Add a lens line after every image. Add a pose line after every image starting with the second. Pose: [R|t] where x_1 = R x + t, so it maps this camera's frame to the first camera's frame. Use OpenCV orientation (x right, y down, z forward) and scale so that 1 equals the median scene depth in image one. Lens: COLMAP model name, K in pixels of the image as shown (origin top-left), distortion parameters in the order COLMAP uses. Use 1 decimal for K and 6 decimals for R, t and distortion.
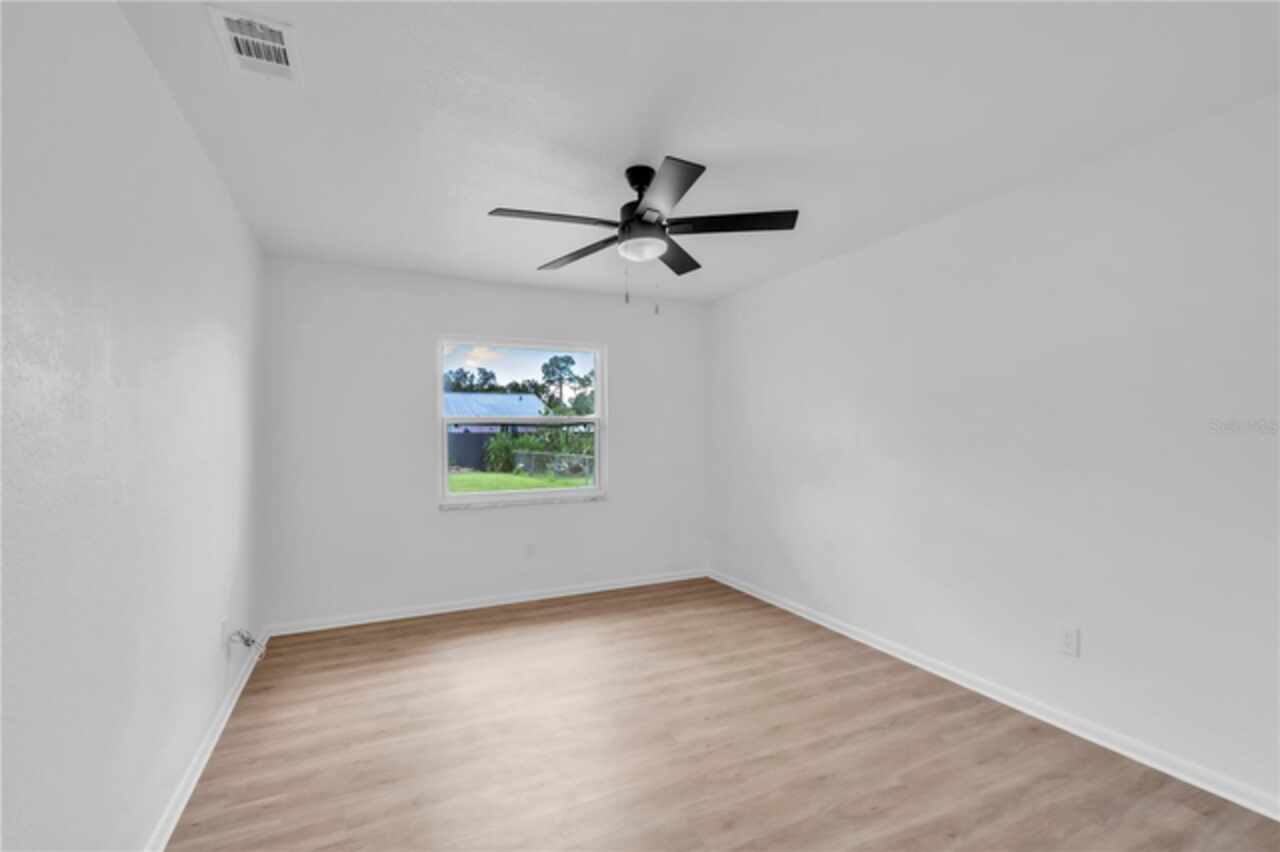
lens RADIAL K [[577.9, 0, 640.0], [0, 577.9, 426.0], [0, 0, 1]] dist [-0.000076, -0.000058]
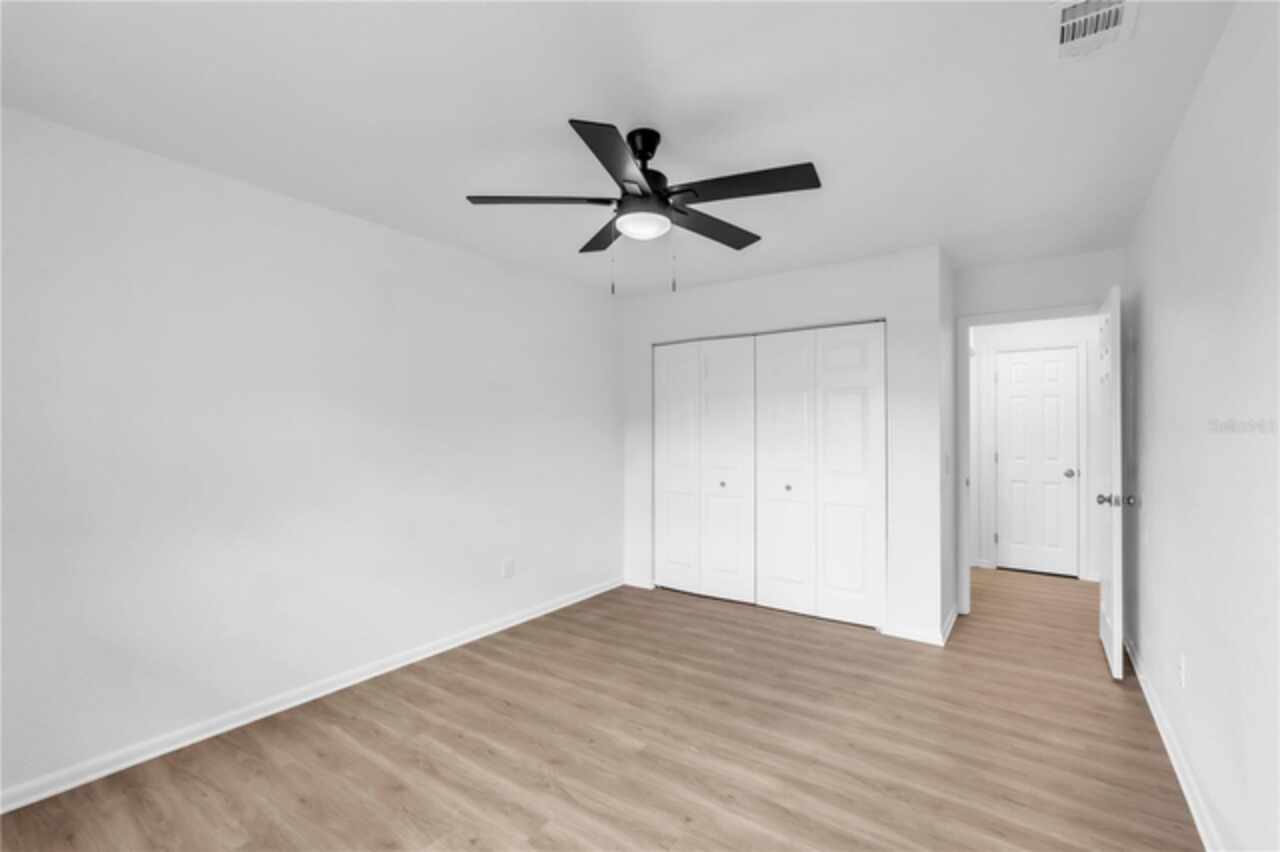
lens RADIAL K [[577.9, 0, 640.0], [0, 577.9, 426.0], [0, 0, 1]] dist [-0.000076, -0.000058]
pose [[-0.496744, 0.005508, 0.867880, -0.724710], [-0.007486, 0.999915, -0.010632, 0.002149], [-0.867865, -0.011779, -0.496661, 1.365649]]
